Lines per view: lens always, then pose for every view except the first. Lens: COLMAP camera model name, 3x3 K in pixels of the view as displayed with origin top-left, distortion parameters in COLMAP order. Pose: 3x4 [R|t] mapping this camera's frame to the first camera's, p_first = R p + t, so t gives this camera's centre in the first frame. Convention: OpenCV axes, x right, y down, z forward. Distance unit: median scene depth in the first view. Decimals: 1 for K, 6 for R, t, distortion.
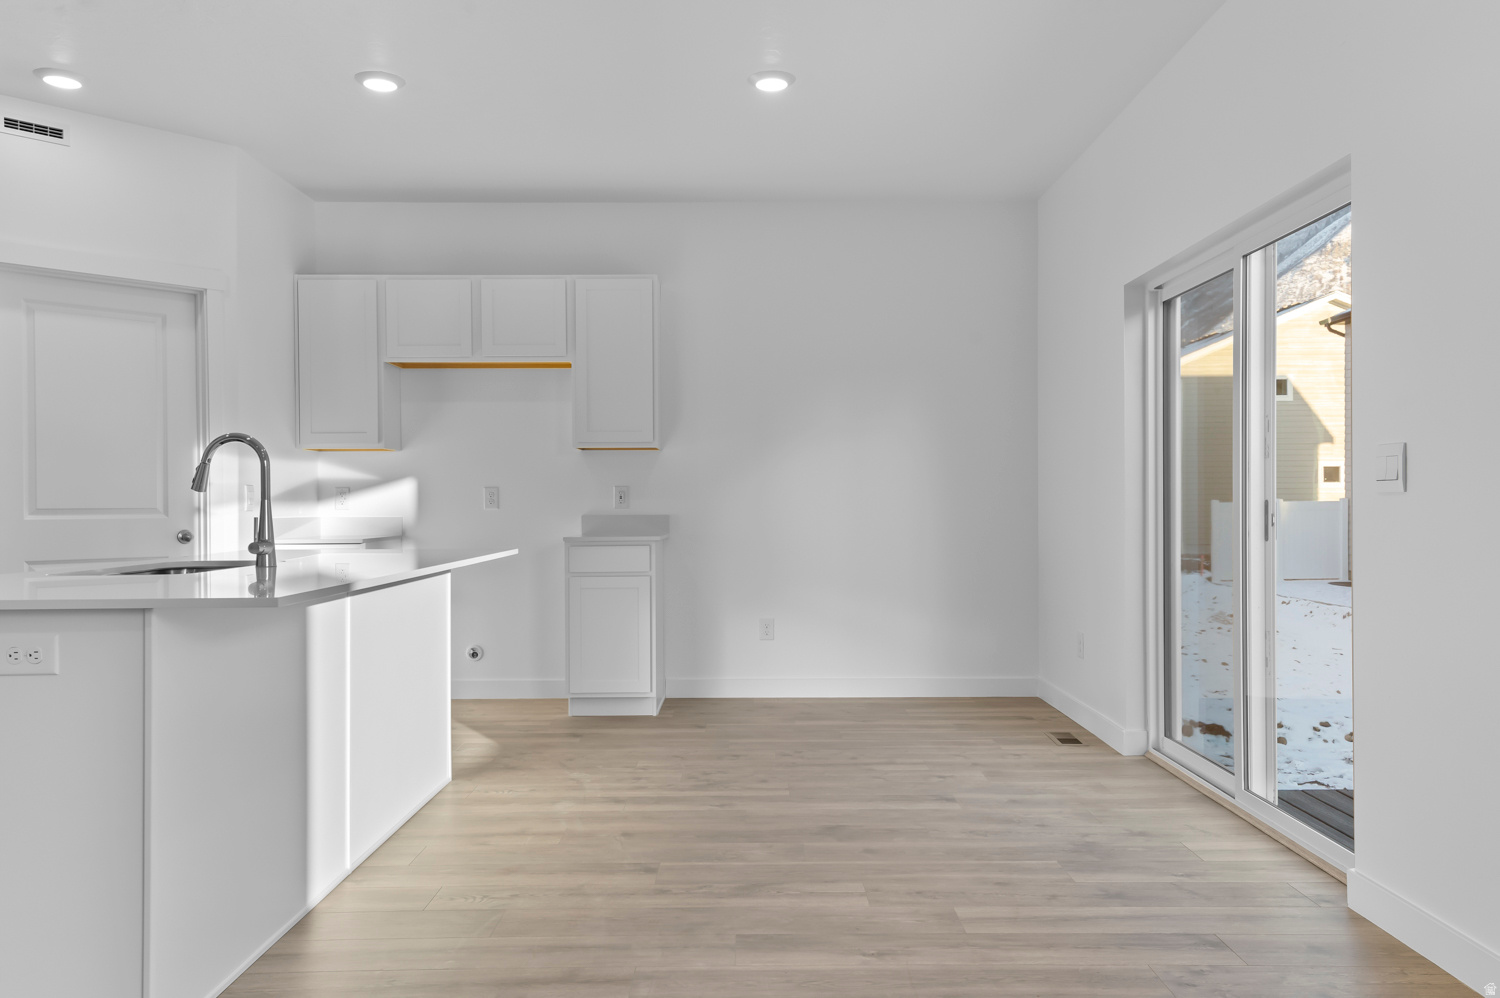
lens RADIAL K [[1065.3, 0, 743.5], [0, 1065.3, 505.5], [0, 0, 1]] dist [0.014731, 0.002509]
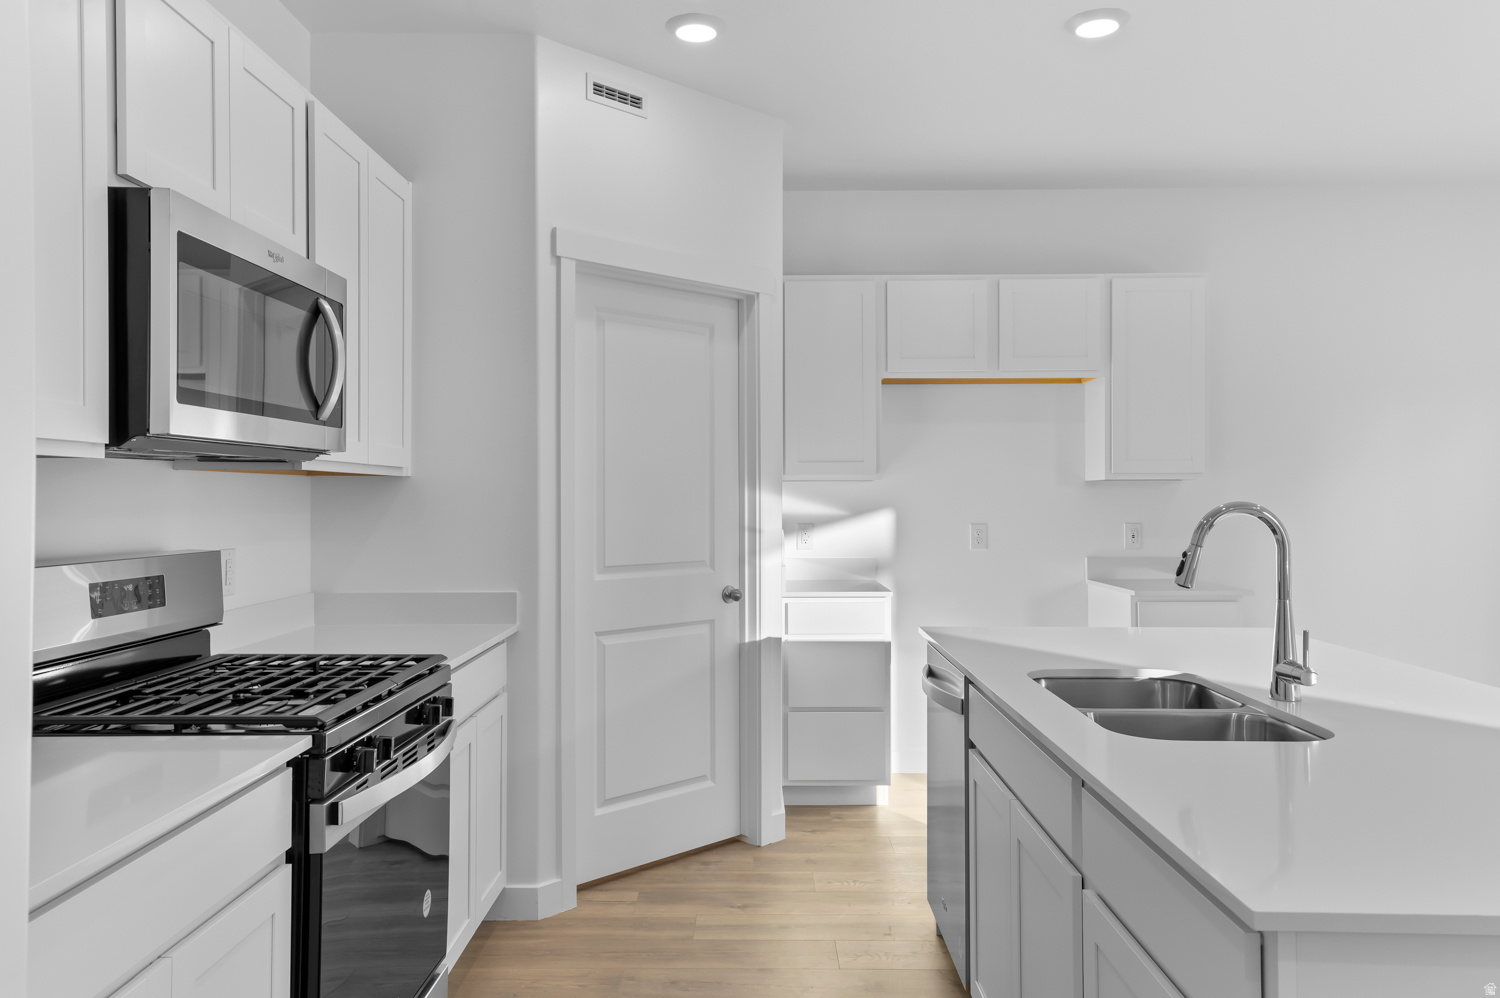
lens RADIAL K [[1065.3, 0, 763.3], [0, 1065.3, 493.4], [0, 0, 1]] dist [0.014731, 0.002509]
pose [[0.999995, 0.000275, -0.003046, -0.430015], [-0.000300, 0.999966, -0.008298, -0.036059], [0.003044, 0.008299, 0.999961, 0.158553]]
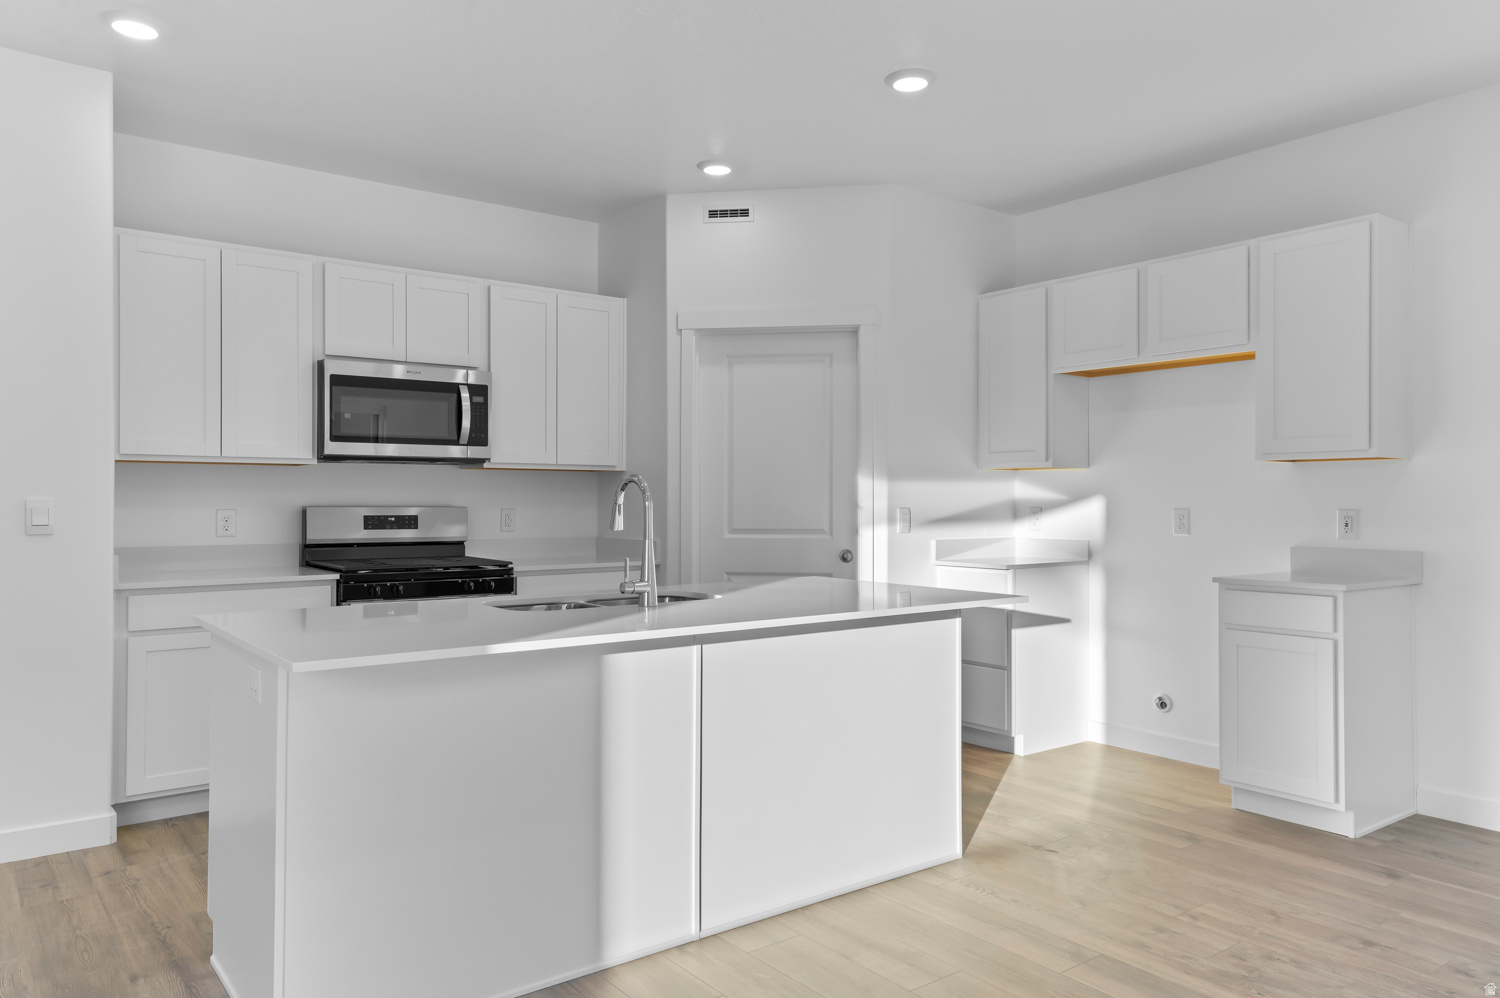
lens RADIAL K [[1004.1, 0, 752.0], [0, 1004.1, 497.0], [0, 0, 1]] dist [0.011673, 0.006185]
pose [[0.614987, 0.001075, -0.788536, 0.192044], [-0.006282, 0.999974, -0.003536, -0.022923], [0.788512, 0.007128, 0.614978, 0.260431]]
